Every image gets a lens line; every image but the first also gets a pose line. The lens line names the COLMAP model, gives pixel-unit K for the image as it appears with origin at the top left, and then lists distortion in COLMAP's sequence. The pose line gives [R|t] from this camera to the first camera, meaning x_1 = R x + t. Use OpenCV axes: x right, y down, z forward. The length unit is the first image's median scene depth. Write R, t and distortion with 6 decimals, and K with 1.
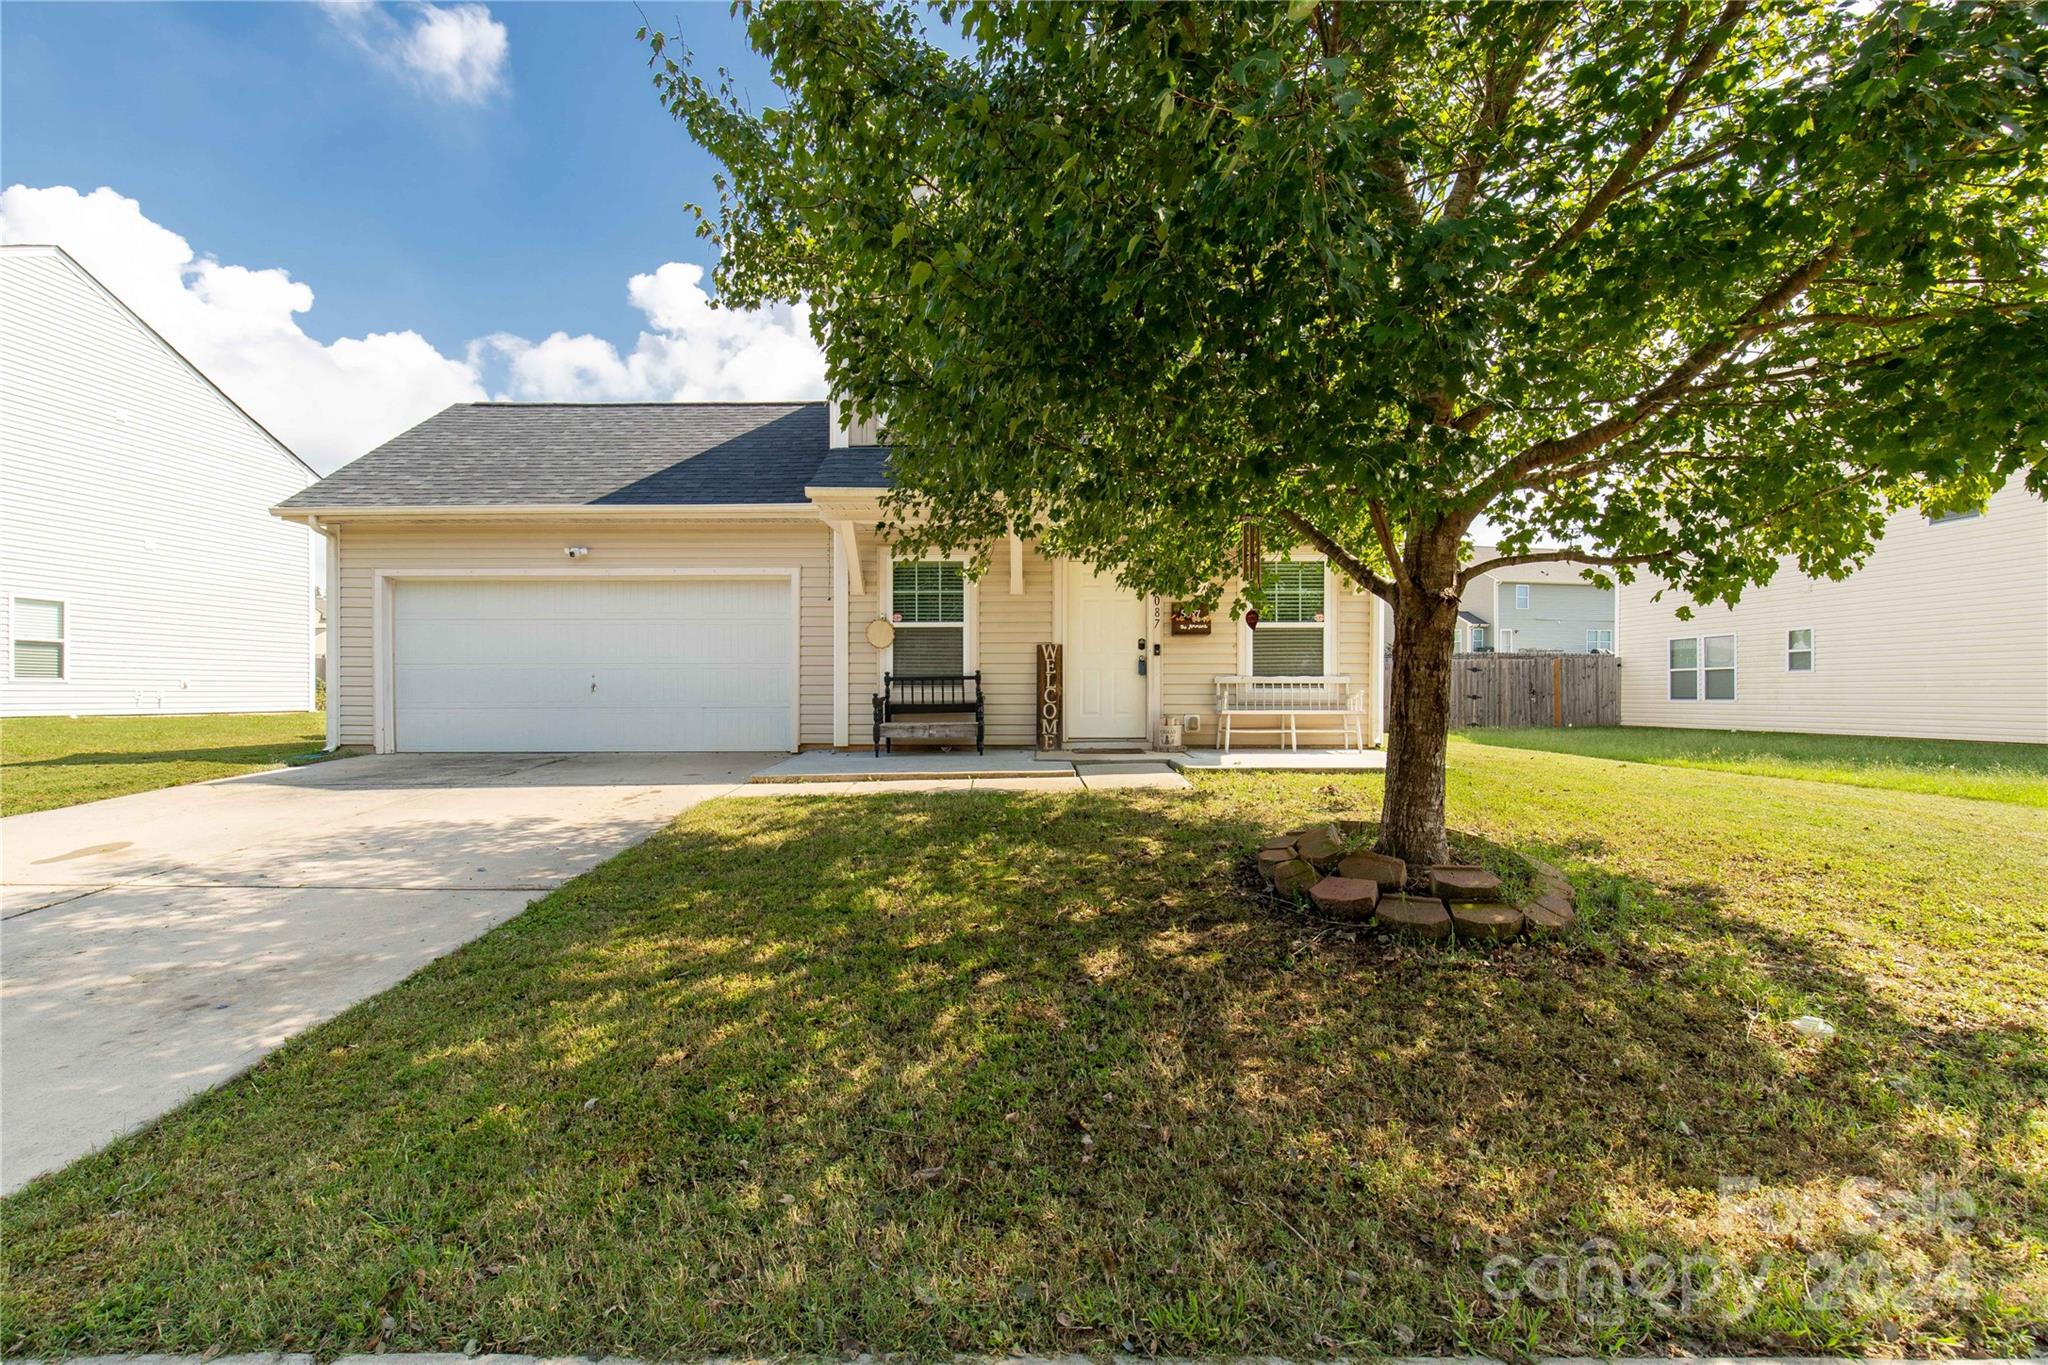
lens RADIAL K [[922.1, 0, 1024.0], [0, 922.1, 682.5], [0, 0, 1]] dist [0.001546, 0.000196]
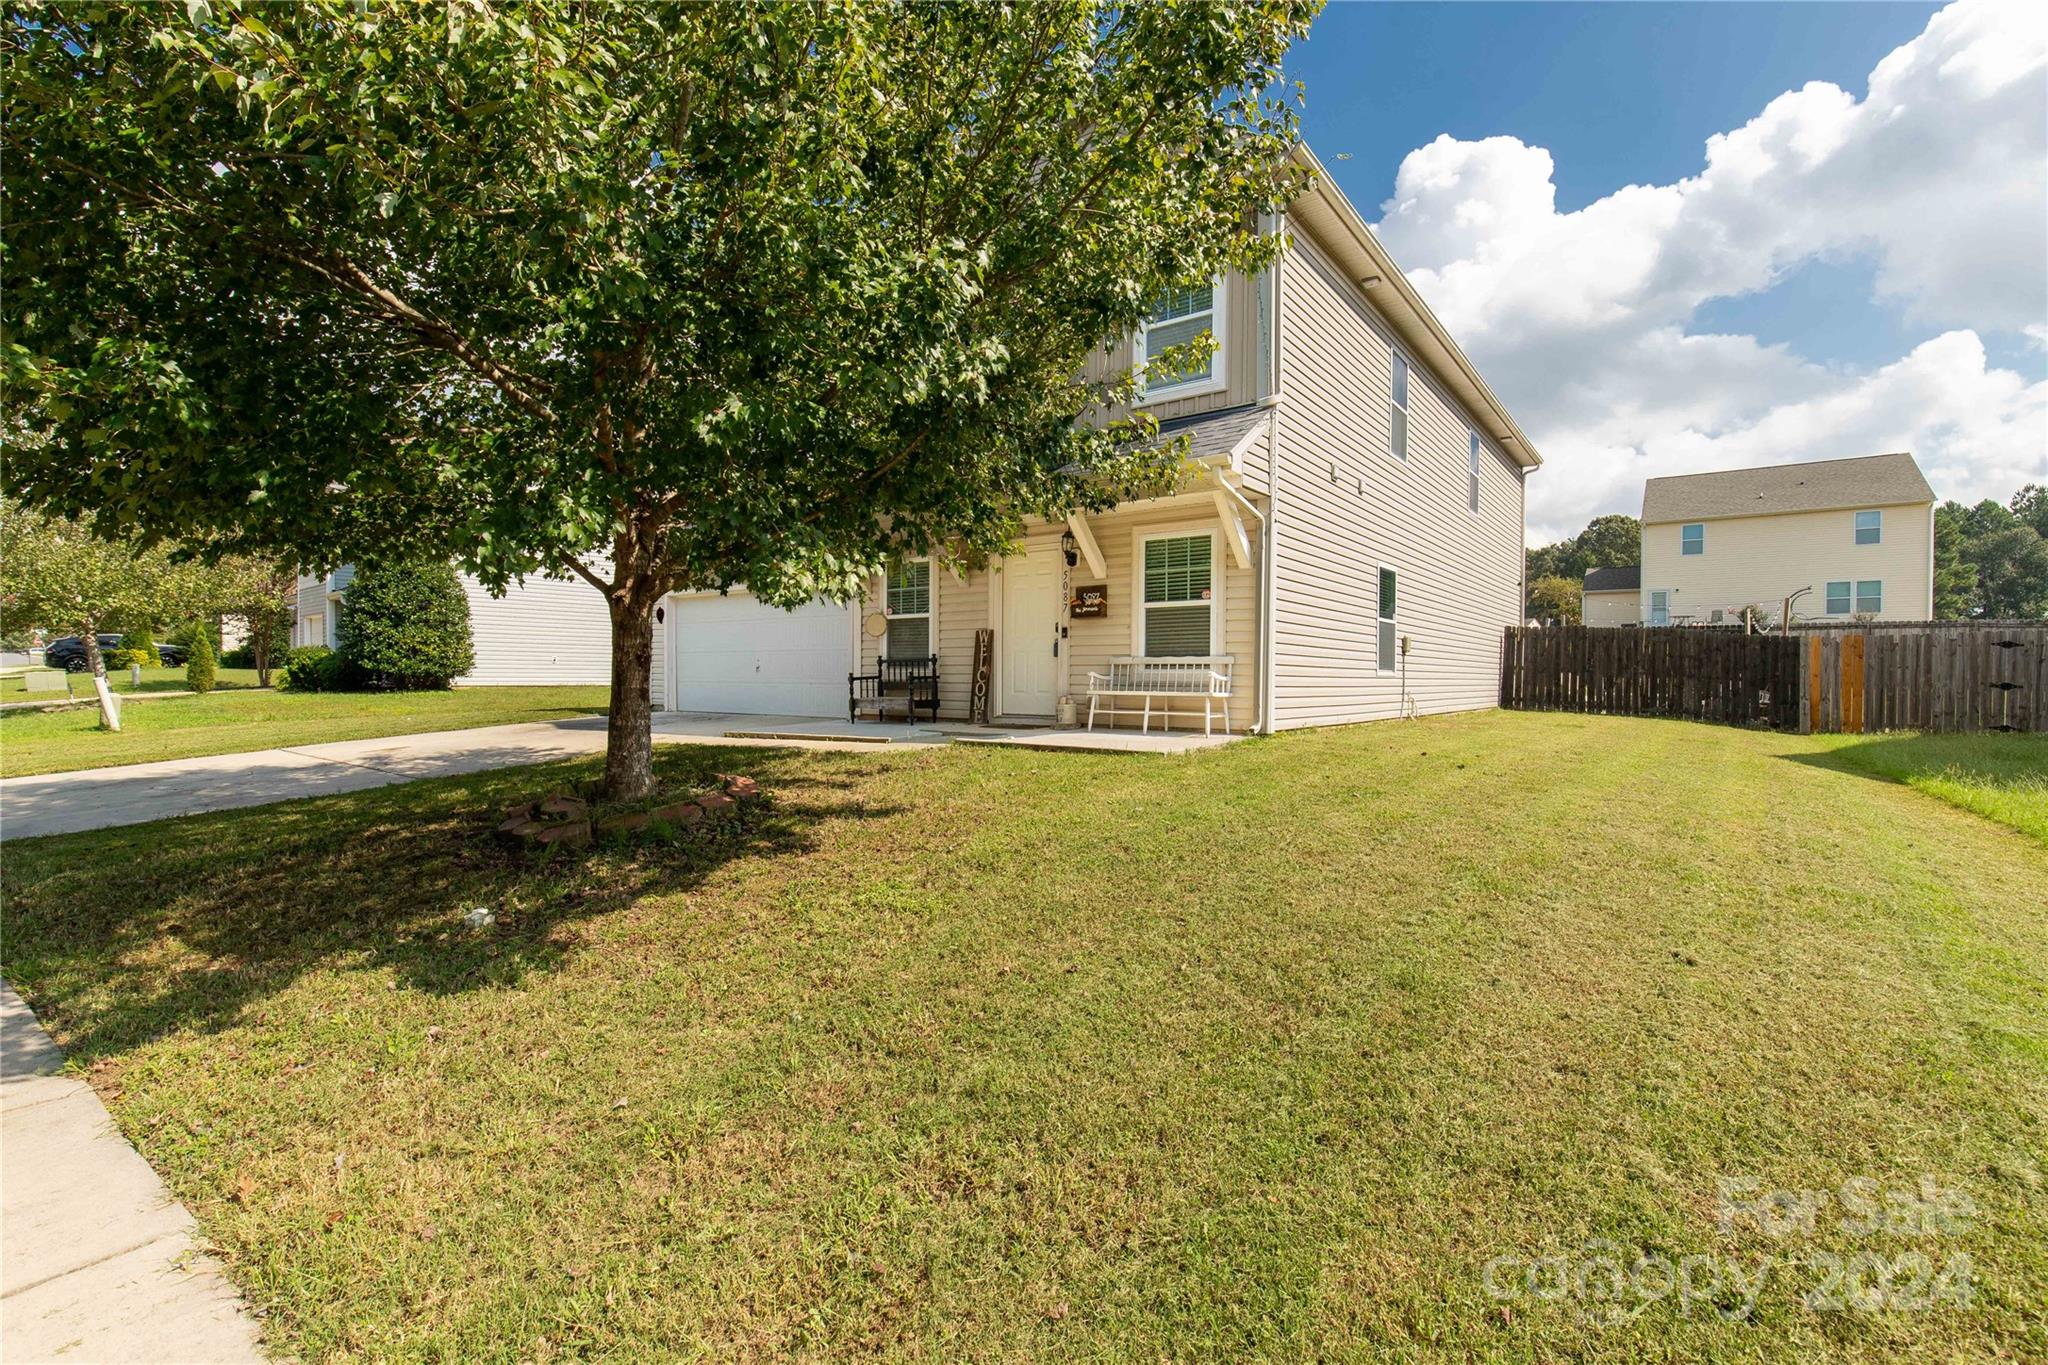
lens RADIAL K [[922.1, 0, 1024.0], [0, 922.1, 682.5], [0, 0, 1]] dist [0.001546, 0.000196]
pose [[0.804081, 0.008688, -0.594457, 0.736266], [0.000865, 0.999875, 0.015784, 0.004996], [0.594519, -0.013206, 0.803973, 0.123393]]
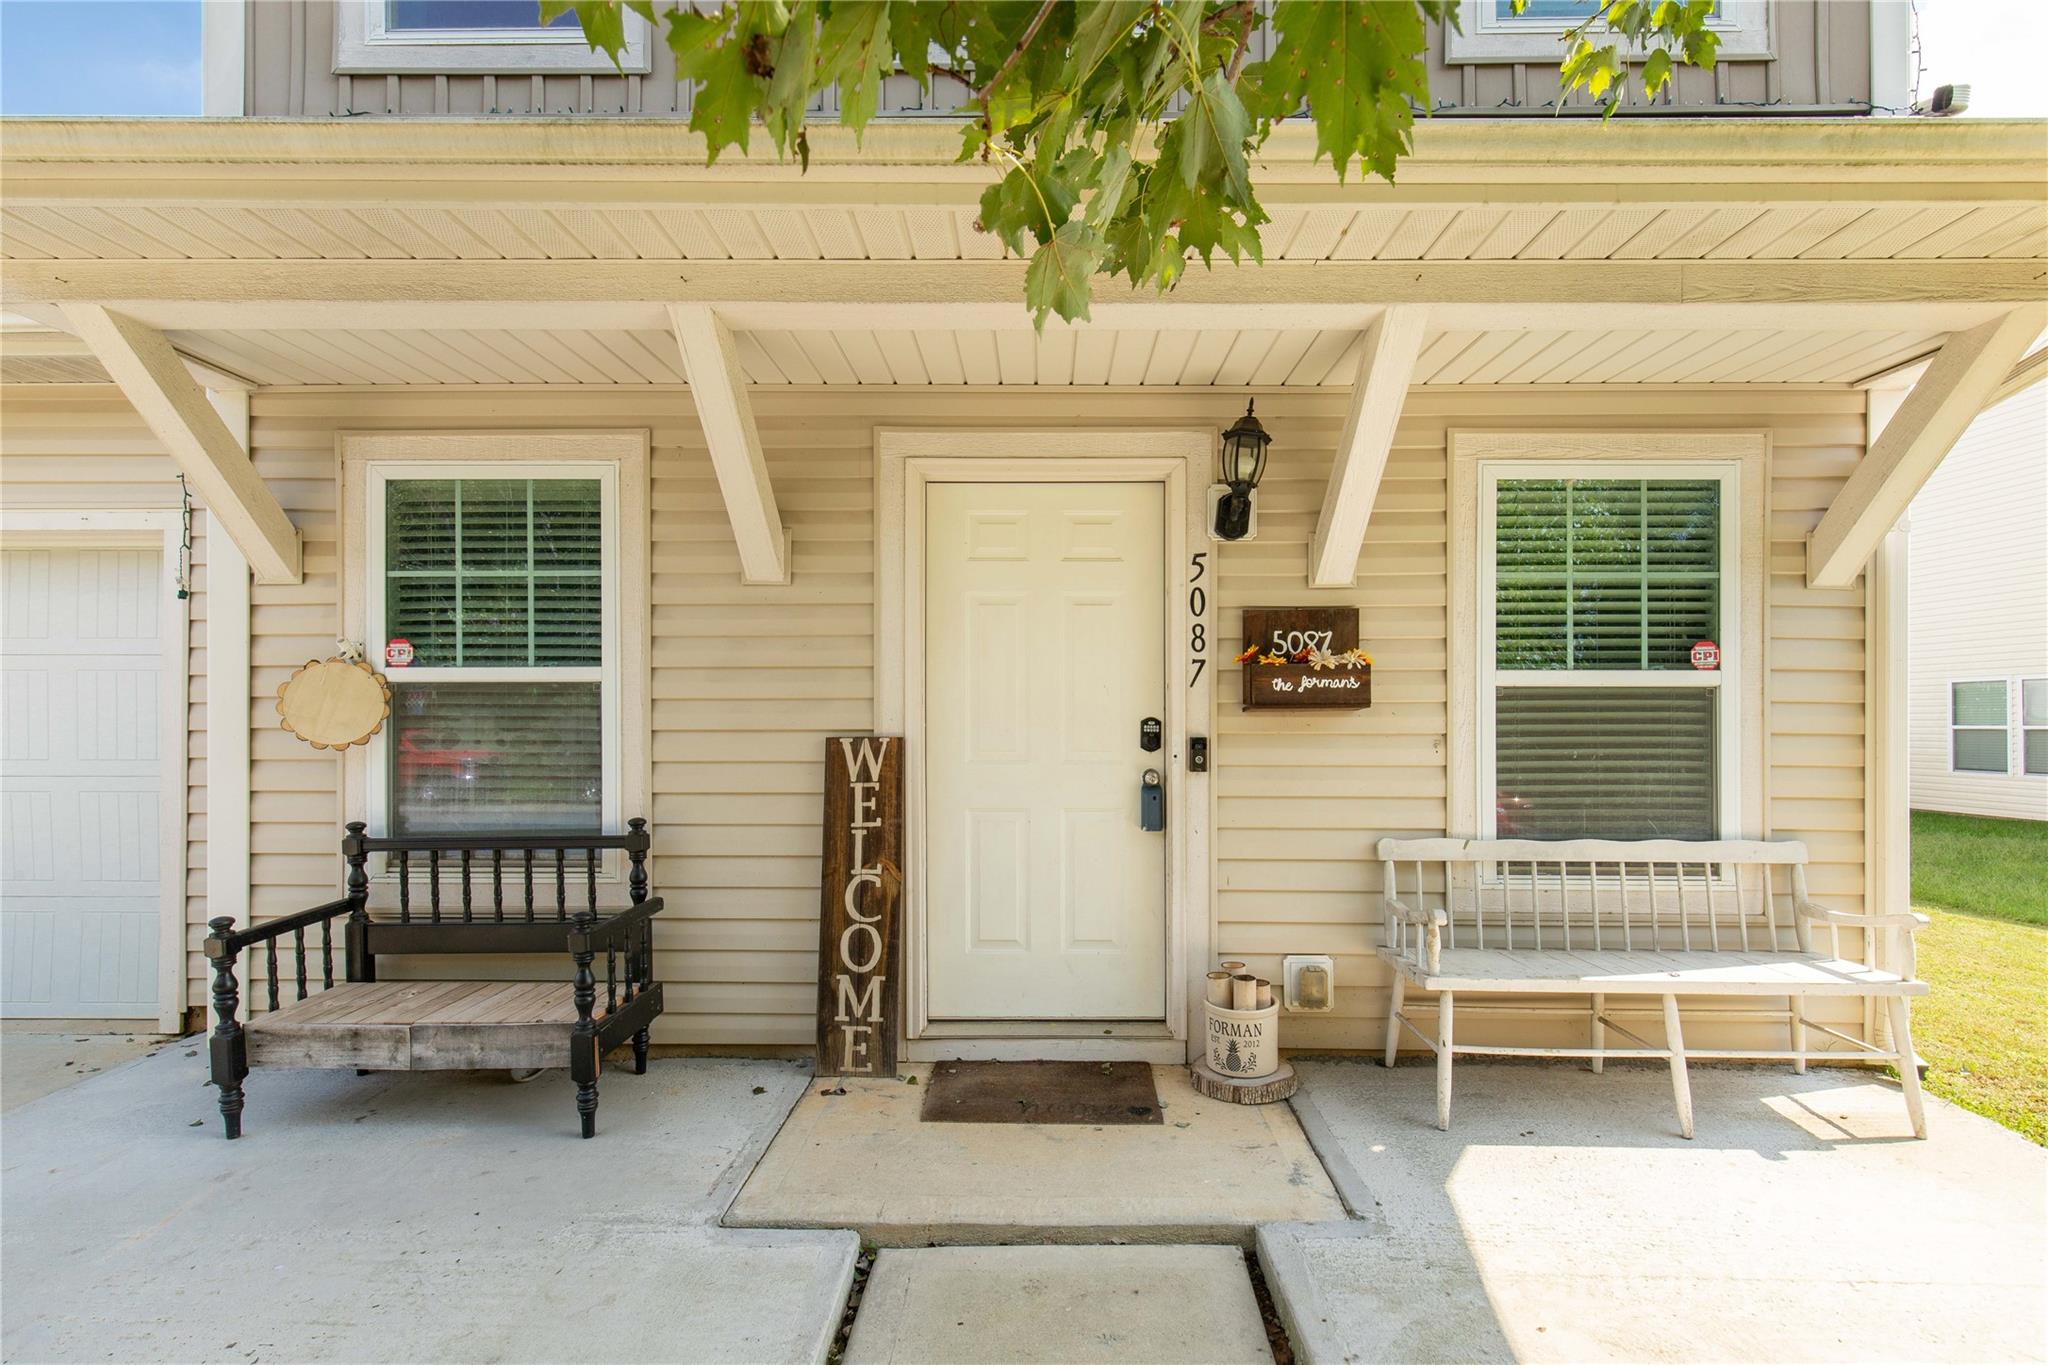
lens RADIAL K [[907.9, 0, 1028.6], [0, 907.9, 711.1], [0, 0, 1]] dist [0.003375, 0.000330]
pose [[0.999971, 0.002892, -0.006979, 0.087165], [-0.002850, 0.999978, 0.006006, -0.052325], [0.006996, -0.005986, 0.999958, 0.683420]]
